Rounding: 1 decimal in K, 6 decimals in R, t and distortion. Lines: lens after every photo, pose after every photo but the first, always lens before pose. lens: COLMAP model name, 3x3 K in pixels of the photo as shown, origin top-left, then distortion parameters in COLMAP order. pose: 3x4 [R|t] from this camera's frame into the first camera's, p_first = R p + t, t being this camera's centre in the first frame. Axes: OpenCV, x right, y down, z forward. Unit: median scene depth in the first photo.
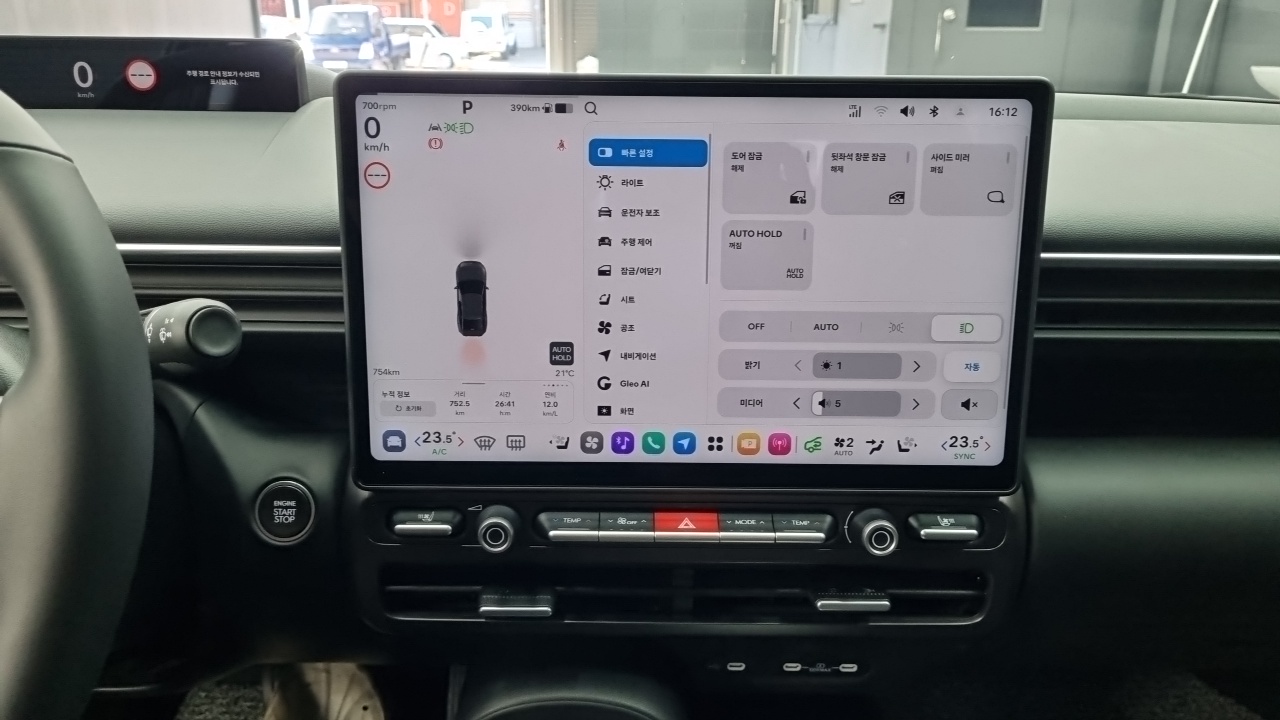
lens RADIAL K [[1019.1, 0, 640.0], [0, 1019.1, 360.0], [0, 0, 1]] dist [0.011070, -0.003045]
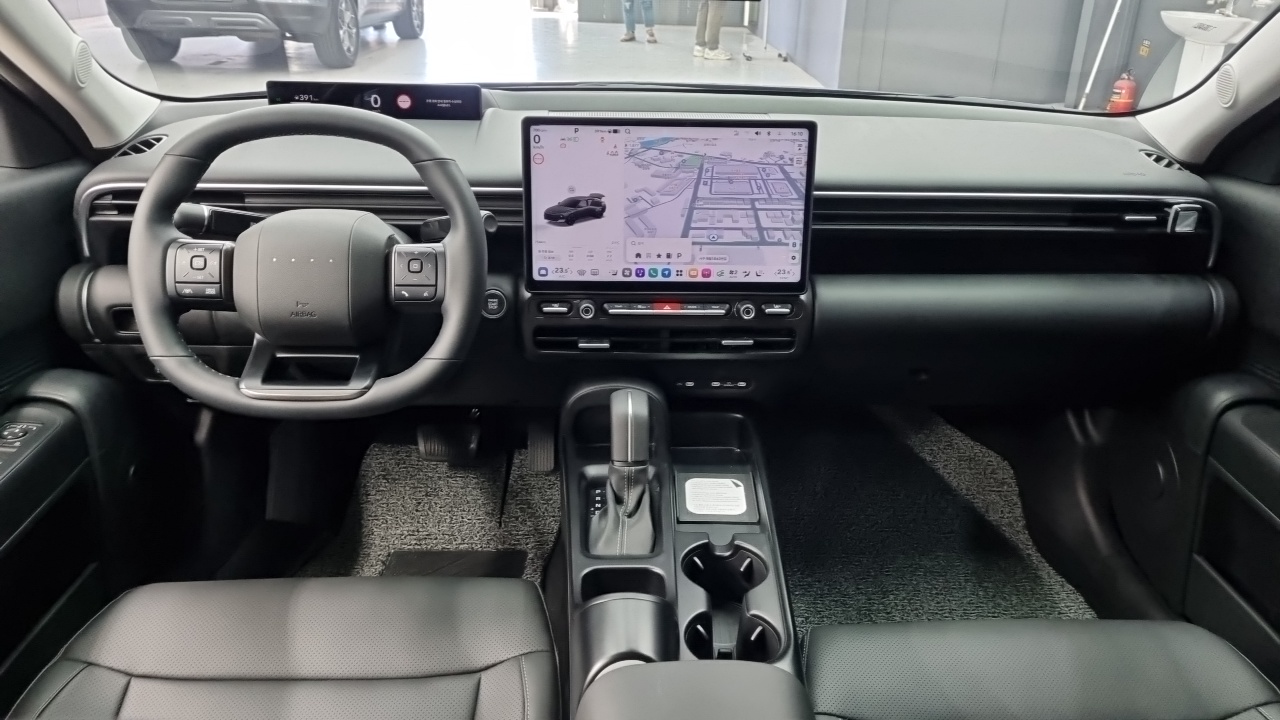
lens RADIAL K [[1000.2, 0, 654.0], [0, 1000.2, 357.7], [0, 0, 1]] dist [0.037572, 0.000635]
pose [[0.999324, -0.004107, 0.036531, -0.069941], [0.000991, 0.996386, 0.084930, 0.080411], [-0.036748, -0.084836, 0.995717, -1.321872]]
